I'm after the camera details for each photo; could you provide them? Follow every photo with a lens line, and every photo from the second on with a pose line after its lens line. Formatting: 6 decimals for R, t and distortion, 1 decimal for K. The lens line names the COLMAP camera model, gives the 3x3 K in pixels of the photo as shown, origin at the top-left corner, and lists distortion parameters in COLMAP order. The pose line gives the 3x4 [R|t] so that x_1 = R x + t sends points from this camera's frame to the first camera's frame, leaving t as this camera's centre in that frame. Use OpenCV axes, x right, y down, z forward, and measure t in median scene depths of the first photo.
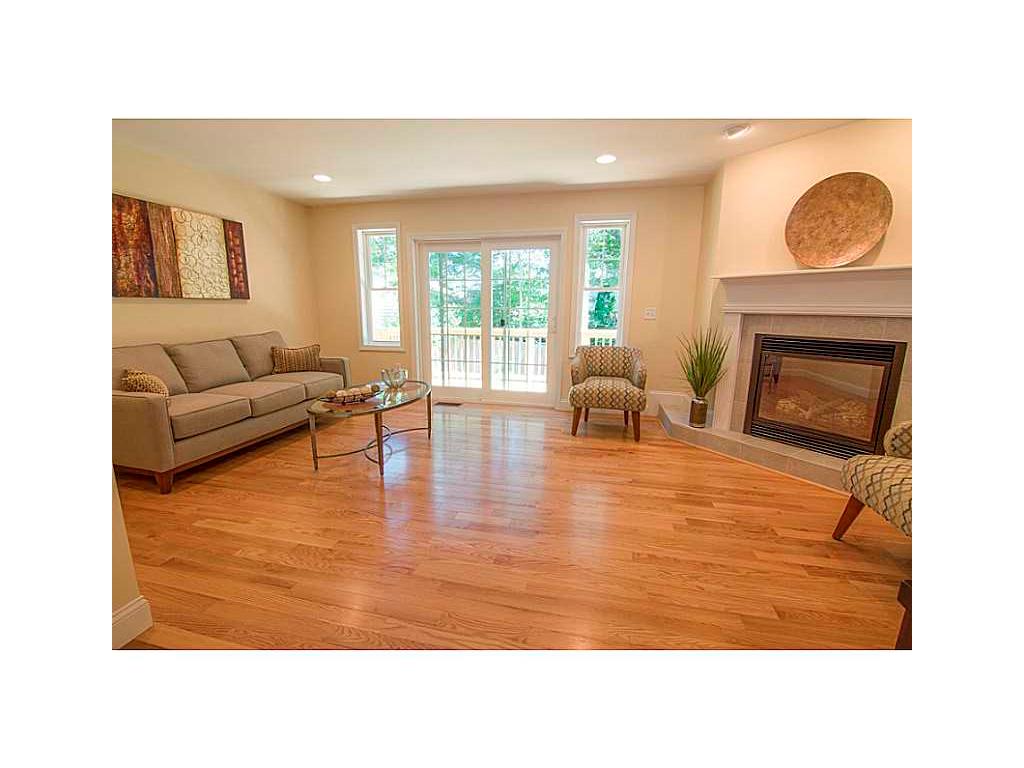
lens RADIAL K [[397.5, 0, 508.5], [0, 397.5, 385.9], [0, 0, 1]] dist [-0.008246, -0.000077]
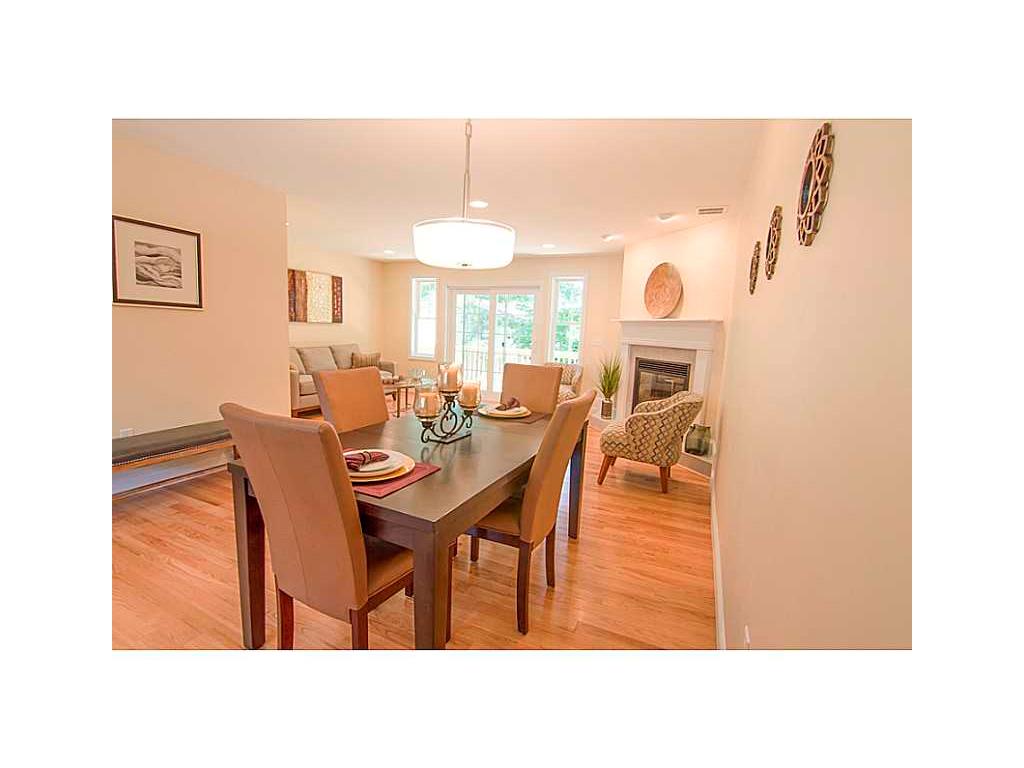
lens RADIAL K [[429.2, 0, 513.1], [0, 429.2, 390.3], [0, 0, 1]] dist [-0.002262, -0.000416]
pose [[0.978293, 0.061909, -0.197764, 0.431829], [-0.072383, 0.996308, -0.046170, 0.093047], [0.194176, 0.059483, 0.979162, -0.623427]]
